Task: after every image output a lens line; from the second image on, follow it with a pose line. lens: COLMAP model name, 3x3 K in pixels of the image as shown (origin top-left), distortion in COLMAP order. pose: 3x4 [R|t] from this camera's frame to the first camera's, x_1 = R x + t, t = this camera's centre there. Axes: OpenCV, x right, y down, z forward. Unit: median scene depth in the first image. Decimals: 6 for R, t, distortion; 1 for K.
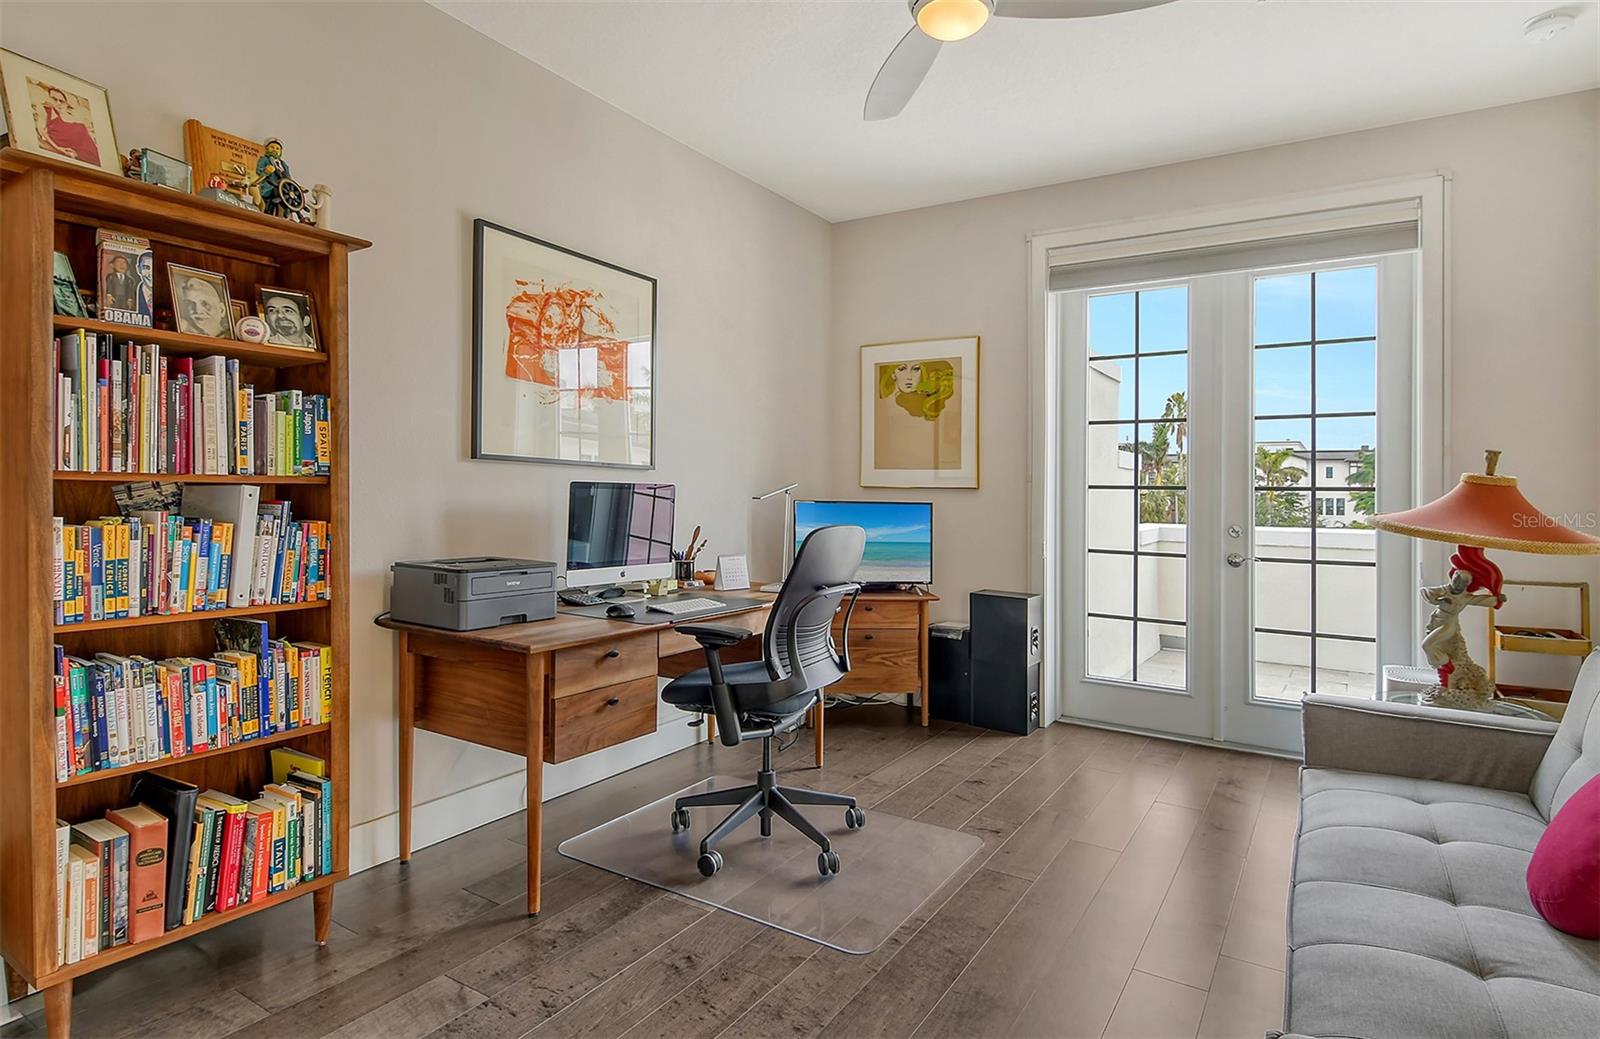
lens RADIAL K [[854.5, 0, 826.2], [0, 854.5, 505.6], [0, 0, 1]] dist [0.026570, -0.023480]
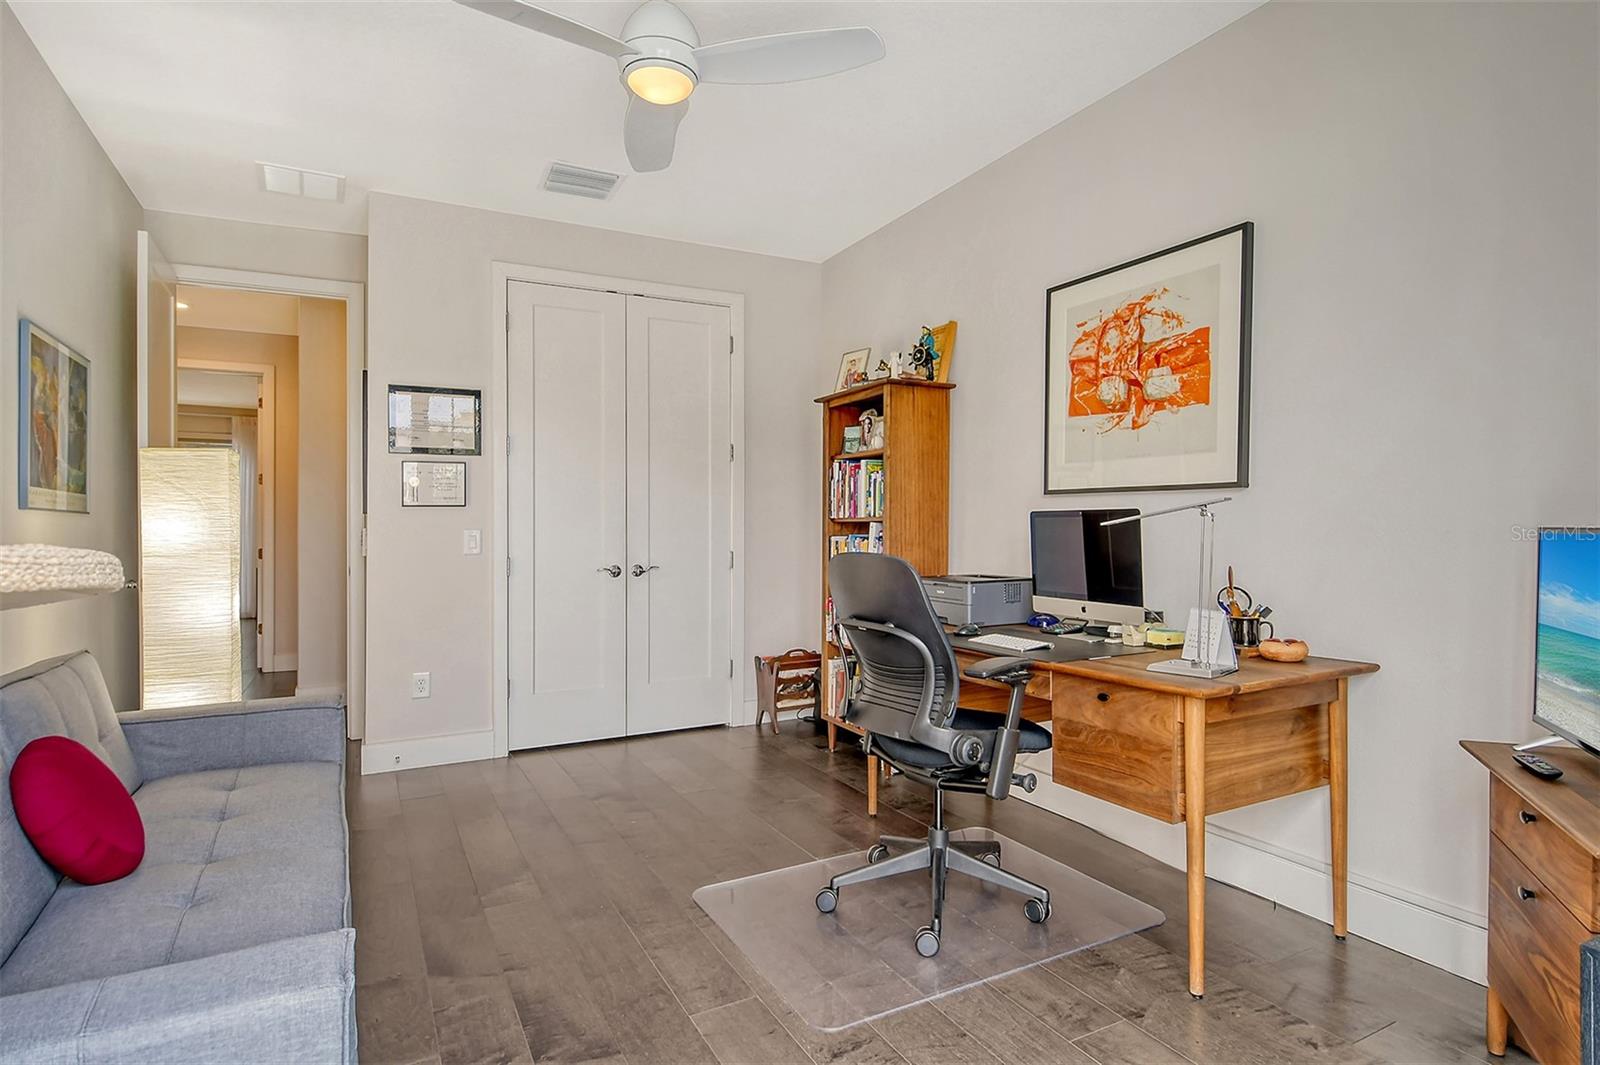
lens RADIAL K [[851.4, 0, 808.1], [0, 851.4, 533.1], [0, 0, 1]] dist [0.020921, -0.020129]
pose [[-0.522742, -0.005165, -0.852475, 0.699265], [-0.012213, 0.999924, 0.001430, 0.000773], [0.852403, 0.011159, -0.522766, 1.229257]]
